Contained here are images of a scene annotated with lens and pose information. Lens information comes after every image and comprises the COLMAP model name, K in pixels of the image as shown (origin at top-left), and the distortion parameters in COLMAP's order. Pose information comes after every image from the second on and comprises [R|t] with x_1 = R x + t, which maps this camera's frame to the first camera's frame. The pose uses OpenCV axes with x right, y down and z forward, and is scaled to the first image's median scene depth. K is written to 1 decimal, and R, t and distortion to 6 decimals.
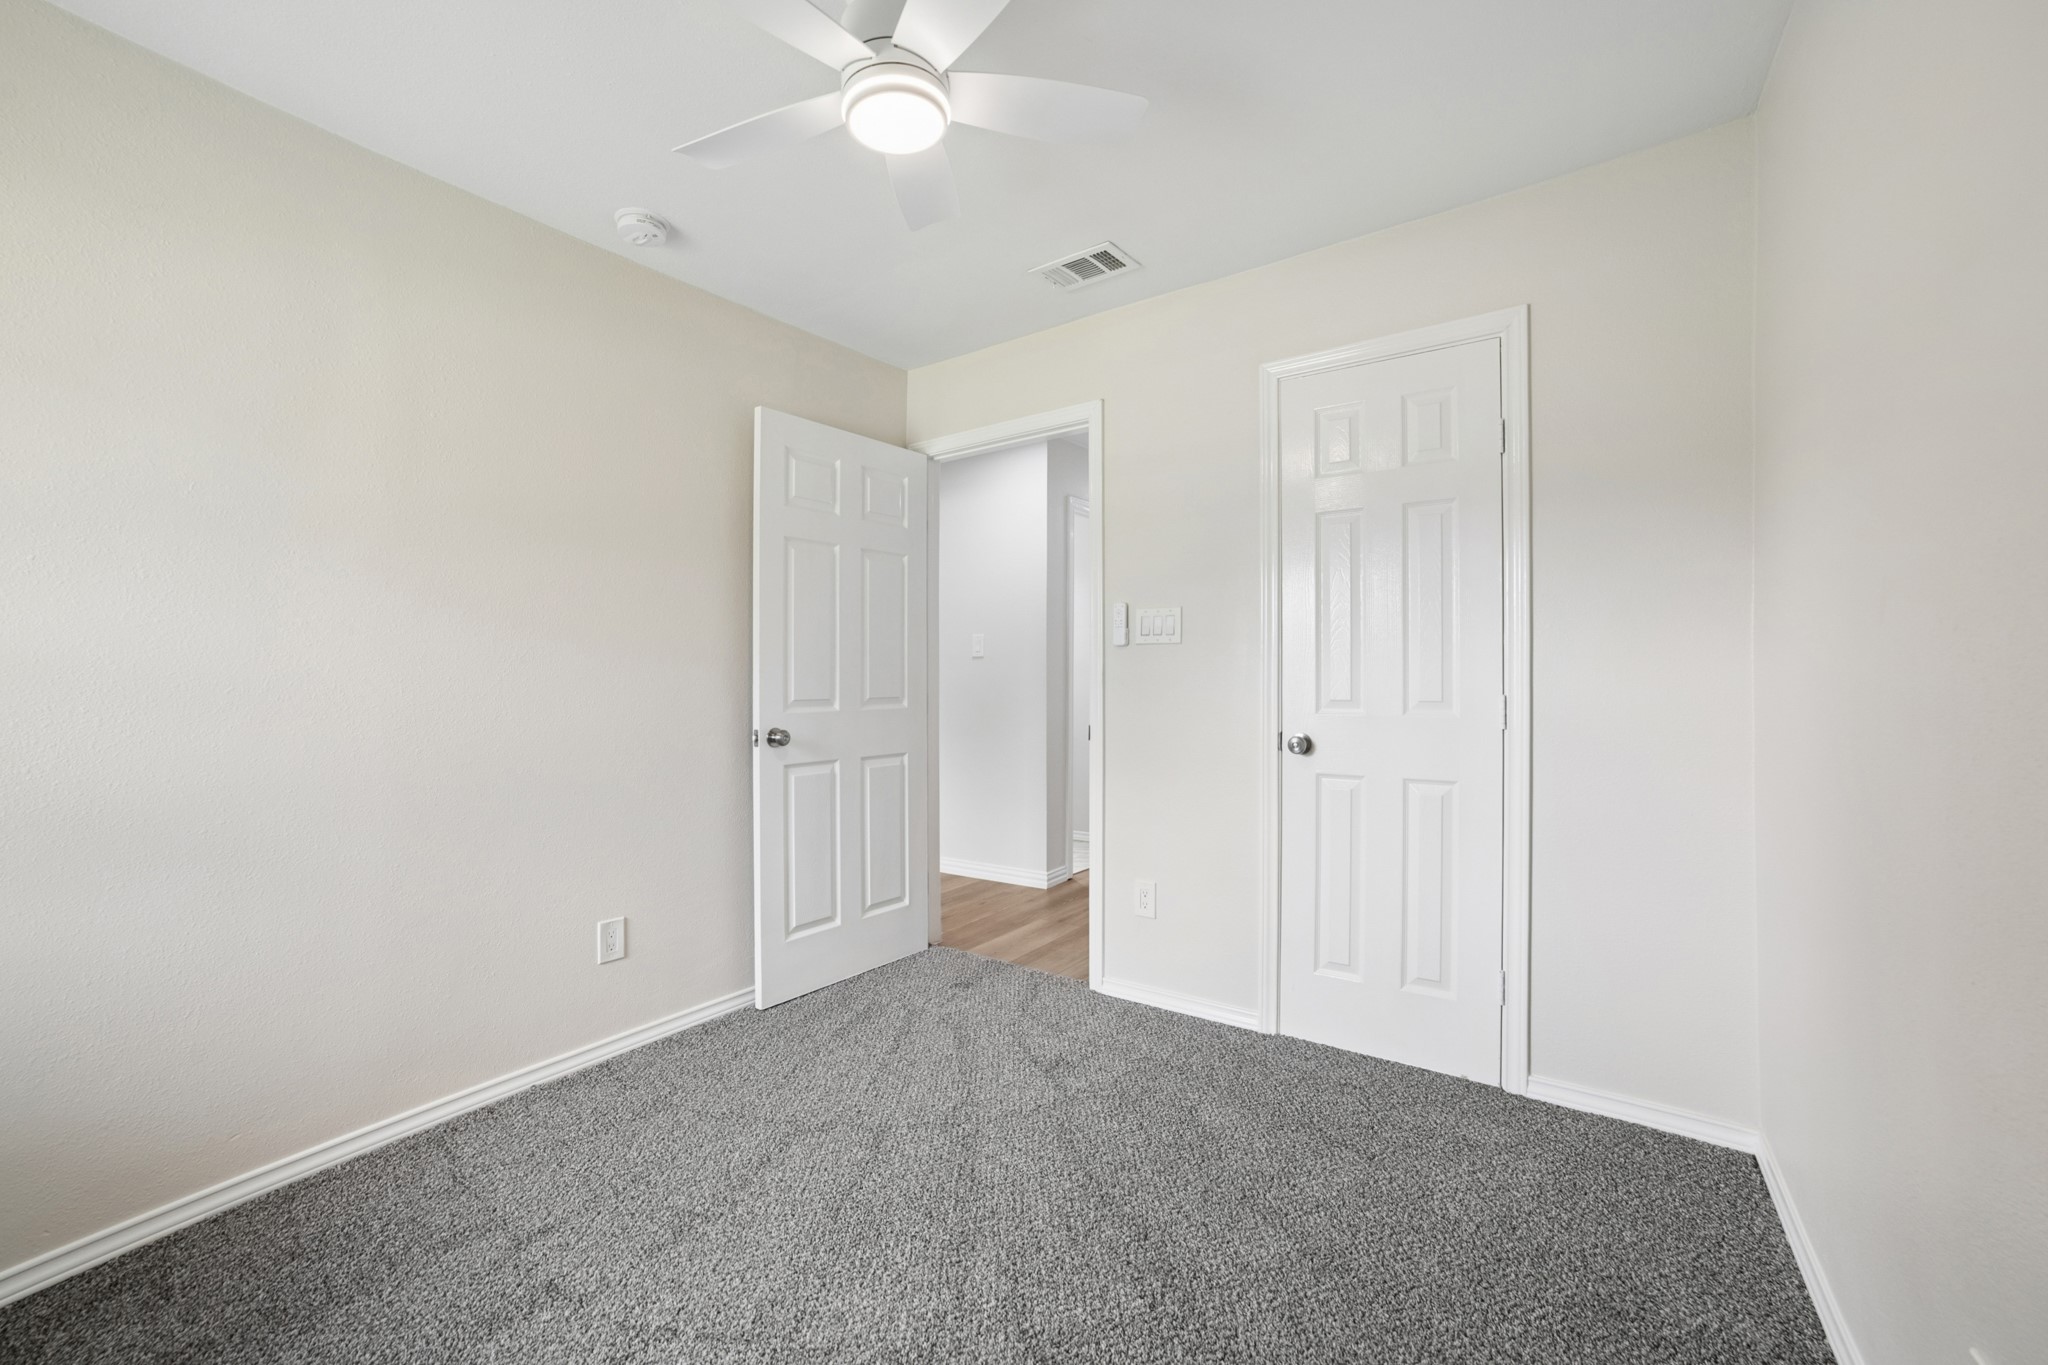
lens RADIAL K [[838.6, 0, 1036.0], [0, 838.6, 668.3], [0, 0, 1]] dist [-0.077595, 0.021004]
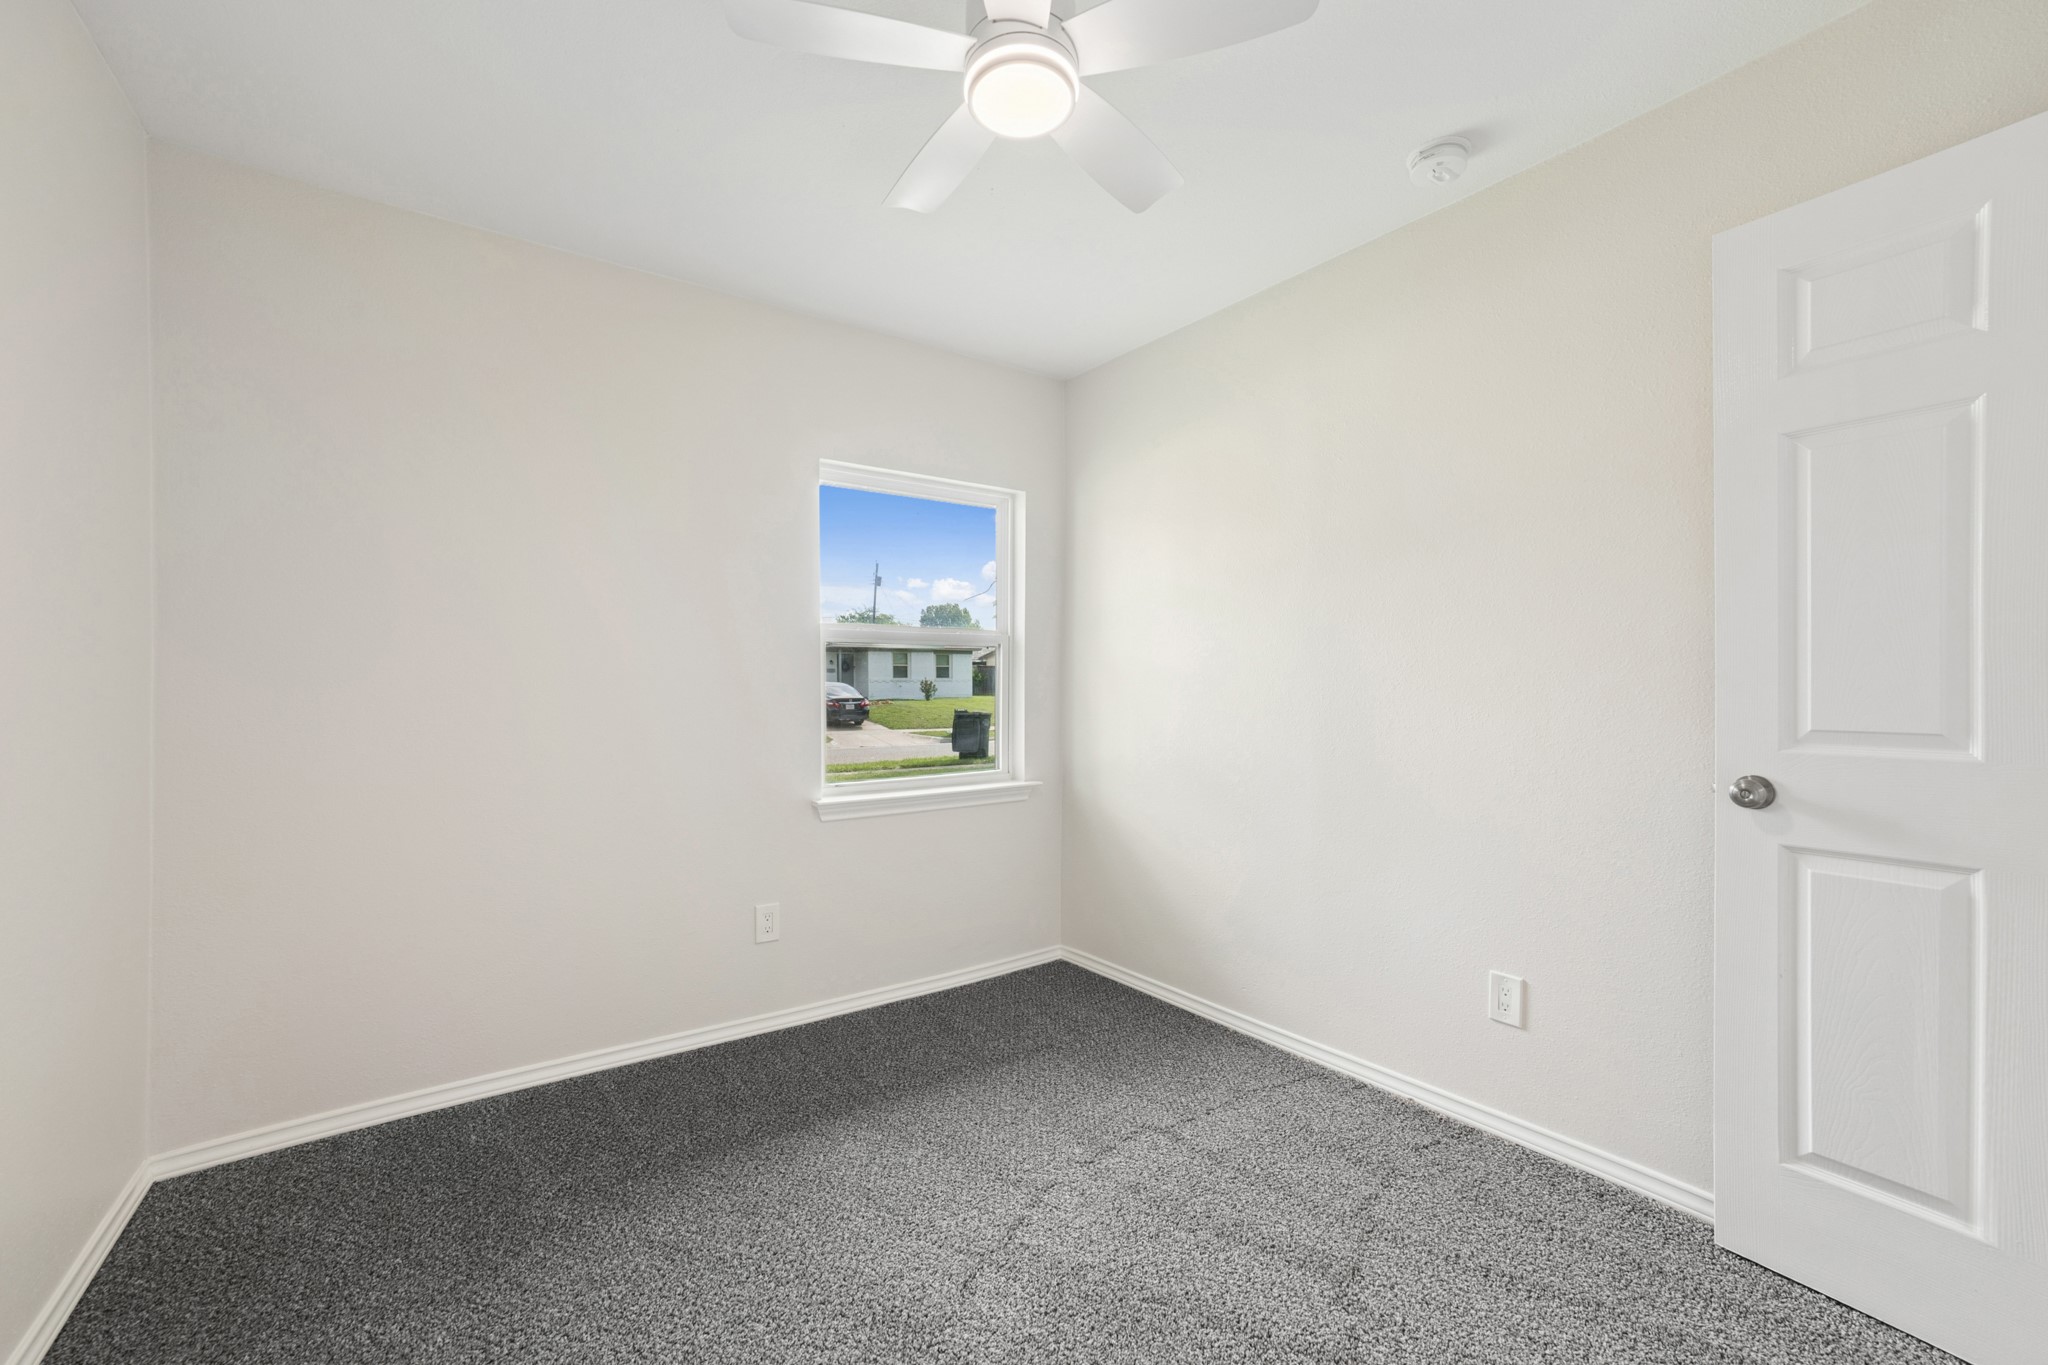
lens RADIAL K [[838.6, 0, 1036.0], [0, 838.6, 668.3], [0, 0, 1]] dist [-0.077595, 0.021004]
pose [[-0.362932, -0.014842, -0.931697, 0.373448], [0.009209, 0.999767, -0.019514, 0.003990], [0.931770, -0.015662, -0.362711, 0.732676]]
